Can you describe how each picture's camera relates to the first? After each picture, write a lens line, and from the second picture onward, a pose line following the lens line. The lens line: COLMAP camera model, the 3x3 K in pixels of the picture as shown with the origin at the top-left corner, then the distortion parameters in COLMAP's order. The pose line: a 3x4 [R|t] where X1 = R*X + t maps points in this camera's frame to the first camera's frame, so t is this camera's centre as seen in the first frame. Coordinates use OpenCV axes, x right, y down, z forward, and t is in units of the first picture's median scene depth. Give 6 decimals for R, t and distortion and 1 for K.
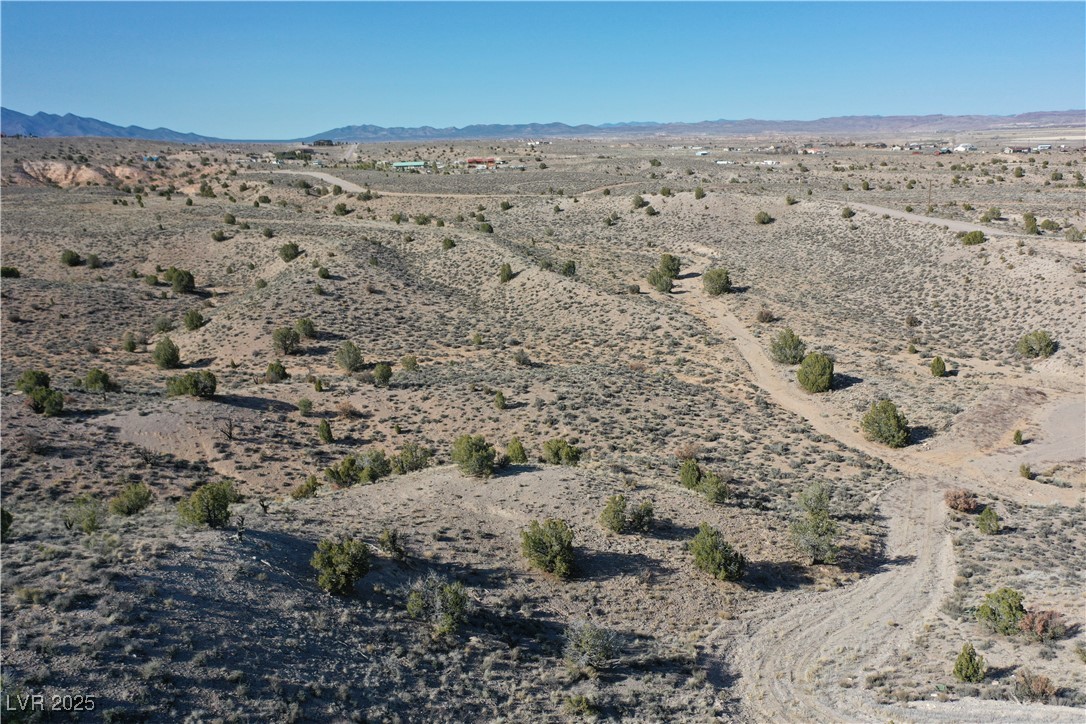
lens RADIAL K [[870.1, 0, 543.0], [0, 870.1, 362.0], [0, 0, 1]] dist [-0.004902, 0.006618]
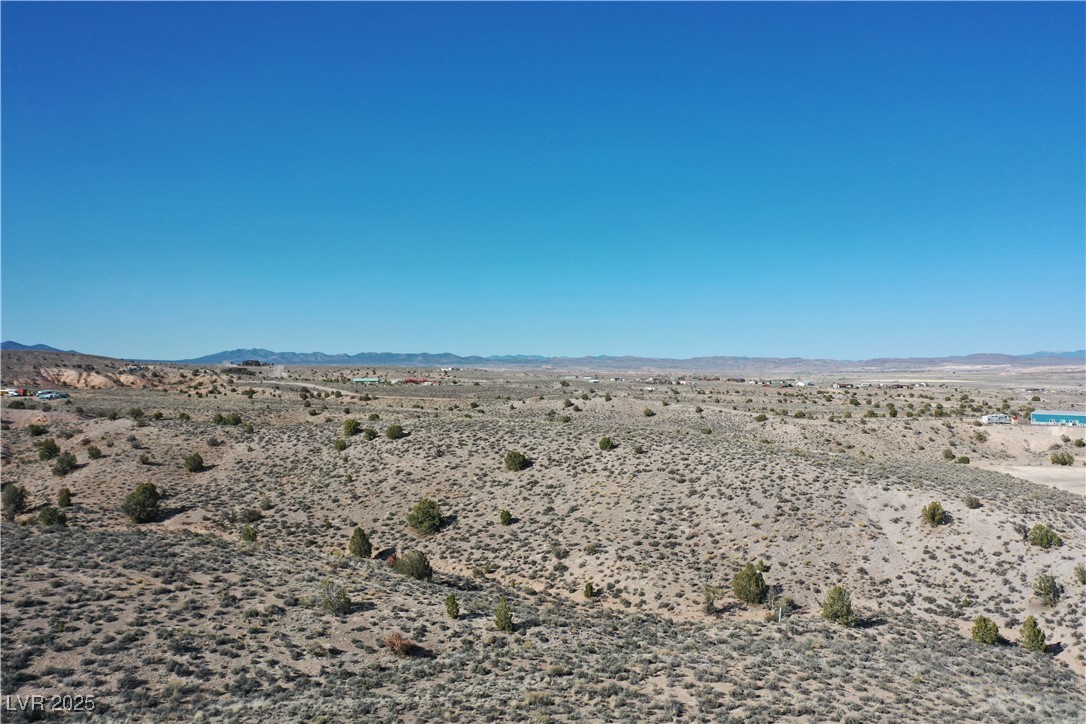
lens RADIAL K [[870.1, 0, 543.0], [0, 870.1, 362.0], [0, 0, 1]] dist [-0.004902, 0.006618]
pose [[0.991436, 0.032624, 0.126452, -0.065265], [0.000989, 0.966389, -0.257081, 0.070367], [-0.130589, 0.255005, 0.958081, -0.240125]]
